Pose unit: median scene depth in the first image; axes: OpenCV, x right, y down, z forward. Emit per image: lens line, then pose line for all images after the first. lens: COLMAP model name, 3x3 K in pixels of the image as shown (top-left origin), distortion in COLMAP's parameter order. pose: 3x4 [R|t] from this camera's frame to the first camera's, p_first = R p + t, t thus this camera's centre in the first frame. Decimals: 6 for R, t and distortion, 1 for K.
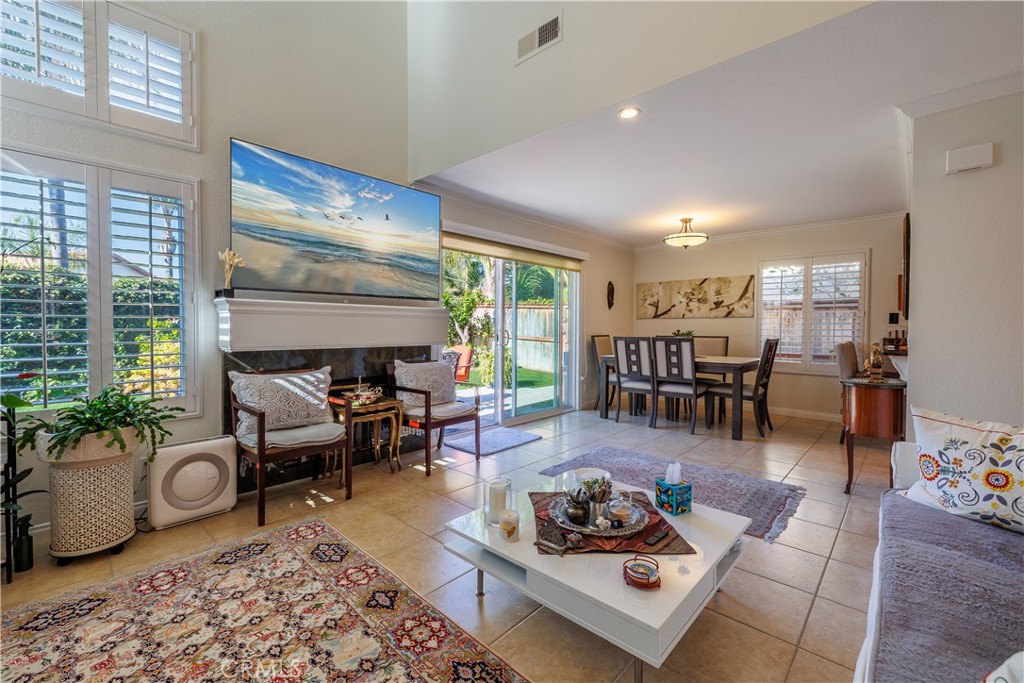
lens RADIAL K [[429.5, 0, 512.0], [0, 429.5, 341.5], [0, 0, 1]] dist [-0.001280, -0.000287]
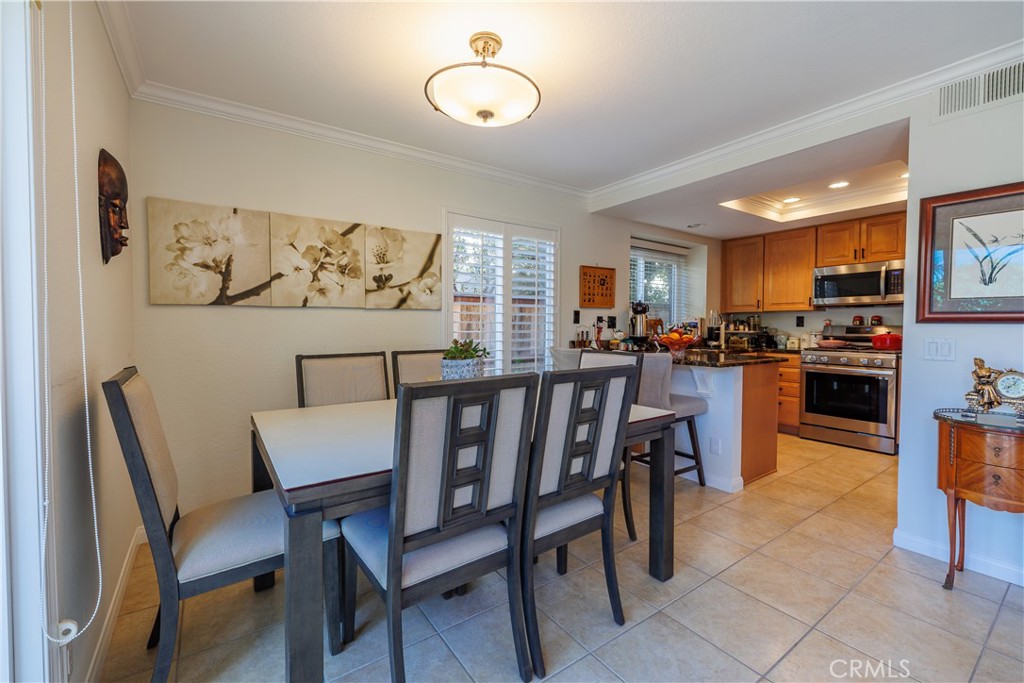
lens RADIAL K [[429.5, 0, 512.0], [0, 429.5, 341.5], [0, 0, 1]] dist [-0.001280, -0.000287]
pose [[0.219765, -0.041918, 0.974652, 0.033765], [0.027833, 0.998939, 0.036687, -0.032642], [-0.975156, 0.019065, 0.220699, 0.746666]]
